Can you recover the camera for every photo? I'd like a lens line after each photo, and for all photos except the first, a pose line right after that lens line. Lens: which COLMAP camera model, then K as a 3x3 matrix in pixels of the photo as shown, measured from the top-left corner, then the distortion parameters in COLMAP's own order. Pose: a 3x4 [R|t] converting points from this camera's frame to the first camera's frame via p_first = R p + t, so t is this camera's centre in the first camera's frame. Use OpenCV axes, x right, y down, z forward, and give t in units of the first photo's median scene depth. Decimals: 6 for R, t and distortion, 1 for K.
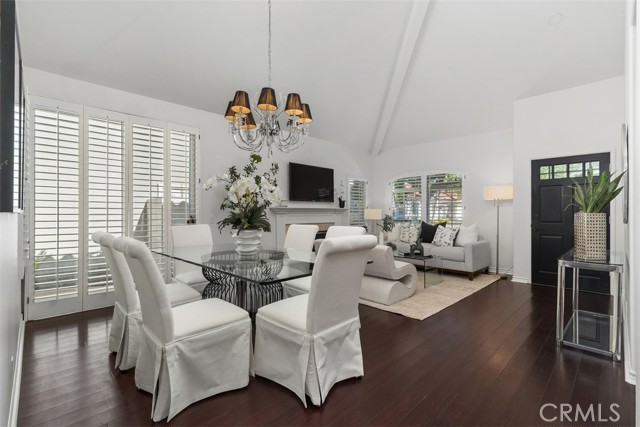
lens RADIAL K [[291.2, 0, 320.3], [0, 291.2, 213.3], [0, 0, 1]] dist [0.009037, -0.002173]
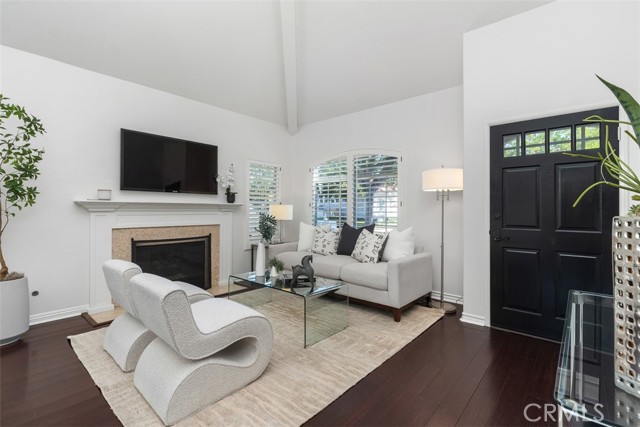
lens RADIAL K [[291.2, 0, 318.9], [0, 291.2, 207.8], [0, 0, 1]] dist [0.009037, -0.002173]
pose [[0.997360, 0.004449, 0.072477, 0.286953], [-0.003908, 0.999963, -0.007610, -0.003461], [-0.072508, 0.007306, 0.997341, 0.372490]]
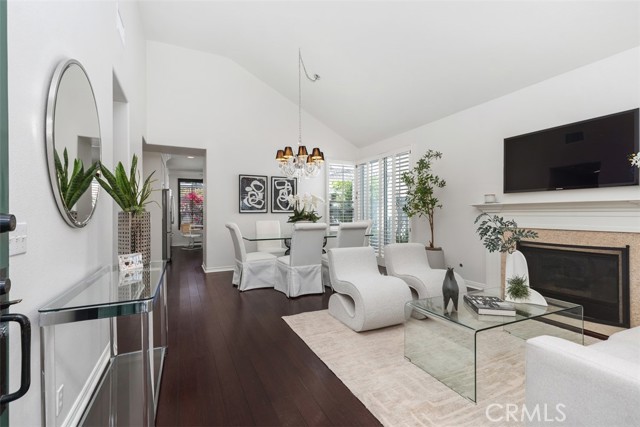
lens RADIAL K [[291.2, 0, 317.6], [0, 291.2, 213.2], [0, 0, 1]] dist [0.009037, -0.002173]
pose [[-0.331360, -0.002548, -0.943501, 0.745960], [0.000911, 0.999995, -0.003020, 0.005412], [0.943504, -0.001860, -0.331356, 0.859226]]
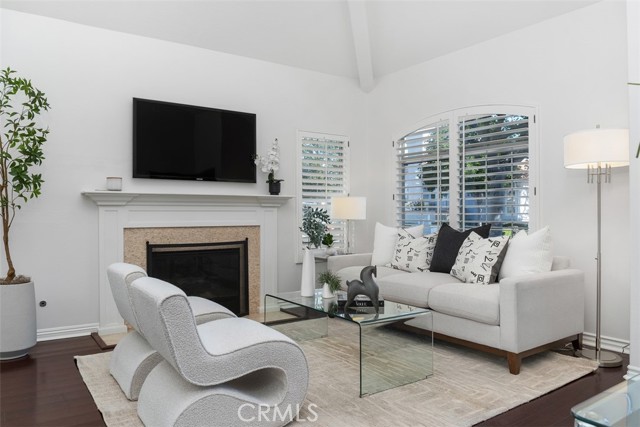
lens RADIAL K [[459.5, 0, 325.3], [0, 459.5, 208.9], [0, 0, 1]] dist [-0.046672, 0.008860]
pose [[0.987415, -0.002656, -0.158127, 0.340725], [0.001324, 0.999963, -0.008527, 0.013942], [0.158144, 0.008210, 0.987382, 0.337632]]
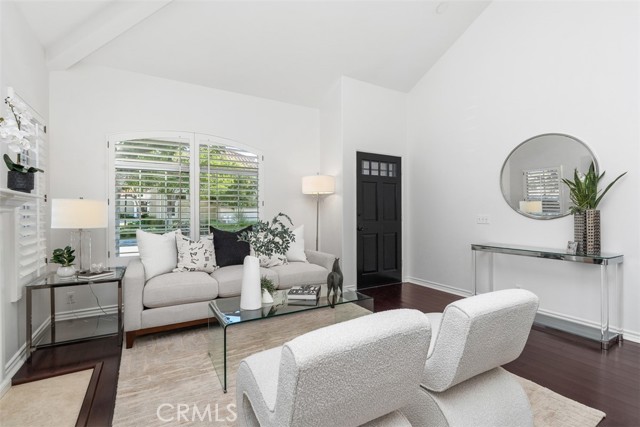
lens RADIAL K [[305.7, 0, 324.1], [0, 305.7, 213.1], [0, 0, 1]] dist [-0.002945, -0.000997]
pose [[0.229853, -0.004176, 0.973216, -0.184864], [0.000314, 0.999991, 0.004217, 0.001022], [-0.973225, -0.000664, 0.229852, 0.801927]]
